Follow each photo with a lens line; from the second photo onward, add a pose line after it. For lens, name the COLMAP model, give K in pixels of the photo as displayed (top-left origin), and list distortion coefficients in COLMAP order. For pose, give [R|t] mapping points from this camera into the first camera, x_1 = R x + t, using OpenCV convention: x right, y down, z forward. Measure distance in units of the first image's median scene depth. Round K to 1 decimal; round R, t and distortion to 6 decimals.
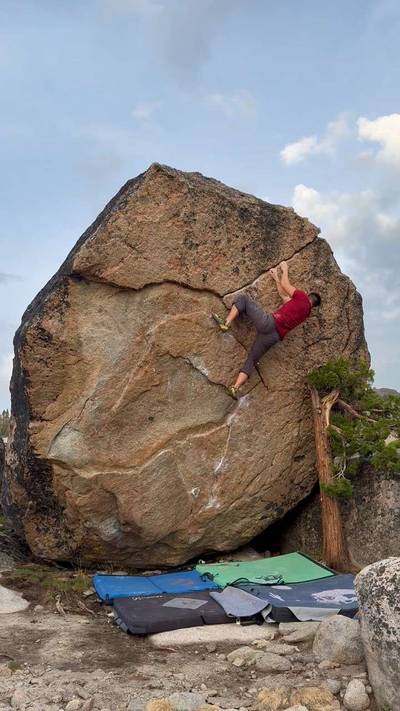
lens RADIAL K [[592.5, 0, 204.6], [0, 592.5, 355.5], [0, 0, 1]] dist [0.139820, -0.111157]
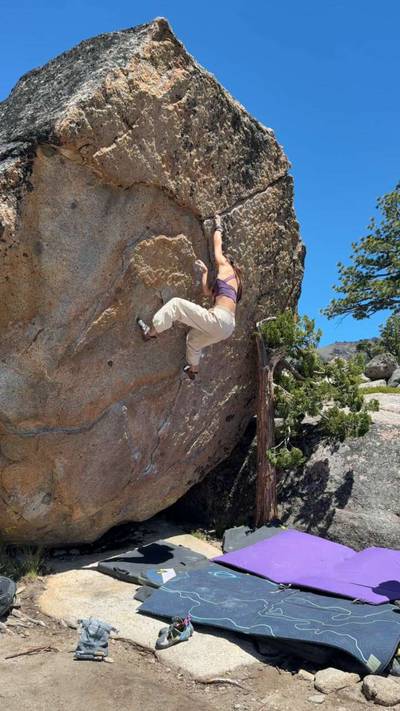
lens RADIAL K [[566.2, 0, 193.0], [0, 566.2, 354.1], [0, 0, 1]] dist [0.080183, -0.036815]
pose [[0.904489, 0.090782, 0.416723, -0.295730], [-0.126582, 0.990198, 0.059032, 0.038137], [-0.407280, -0.106144, 0.907115, 0.296358]]
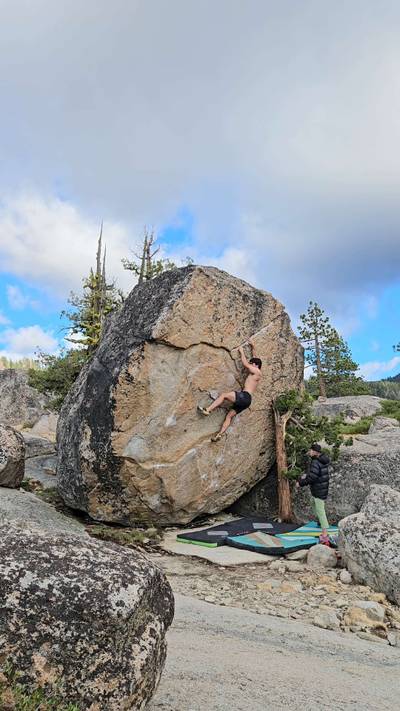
lens RADIAL K [[566.2, 0, 197.6], [0, 566.2, 362.8], [0, 0, 1]] dist [0.080183, -0.036815]
pose [[0.971382, 0.038798, 0.234332, -0.406999], [-0.050707, 0.997699, 0.045009, -0.135254], [-0.232047, -0.055603, 0.971114, -0.419837]]
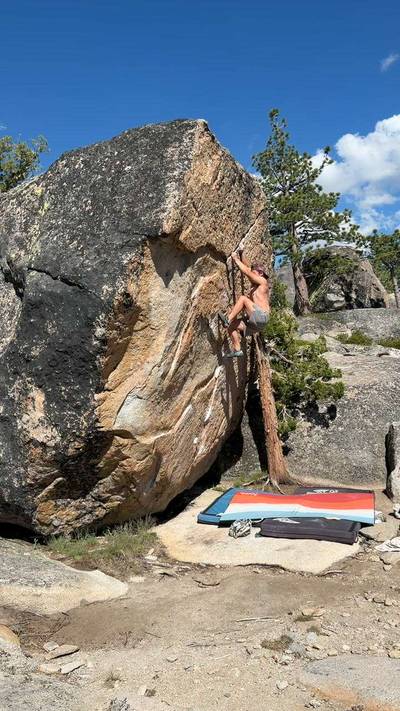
lens RADIAL K [[592.5, 0, 195.4], [0, 592.5, 355.3], [0, 0, 1]] dist [0.139820, -0.111157]
pose [[0.782022, -0.059000, 0.620452, -0.703662], [-0.027950, 0.991188, 0.129483, -0.066683], [-0.622624, -0.118600, 0.773481, 0.199703]]
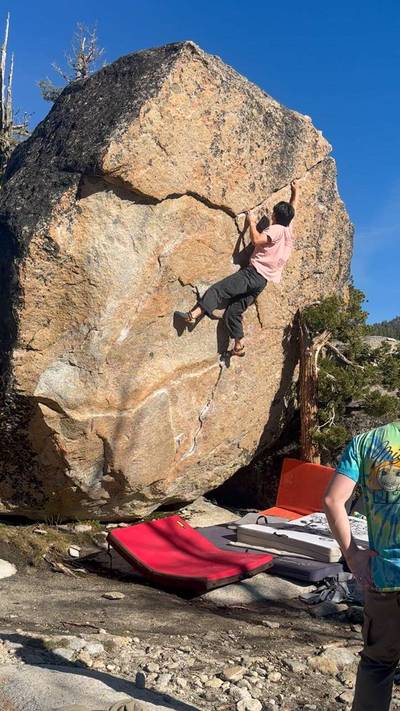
lens RADIAL K [[743.2, 0, 199.2], [0, 743.2, 350.8], [0, 0, 1]] dist [0.147175, 0.000000]
pose [[0.947313, 0.056424, 0.315299, -0.359018], [-0.097688, 0.988359, 0.116632, -0.029375], [-0.305048, -0.141288, 0.941798, -0.022214]]
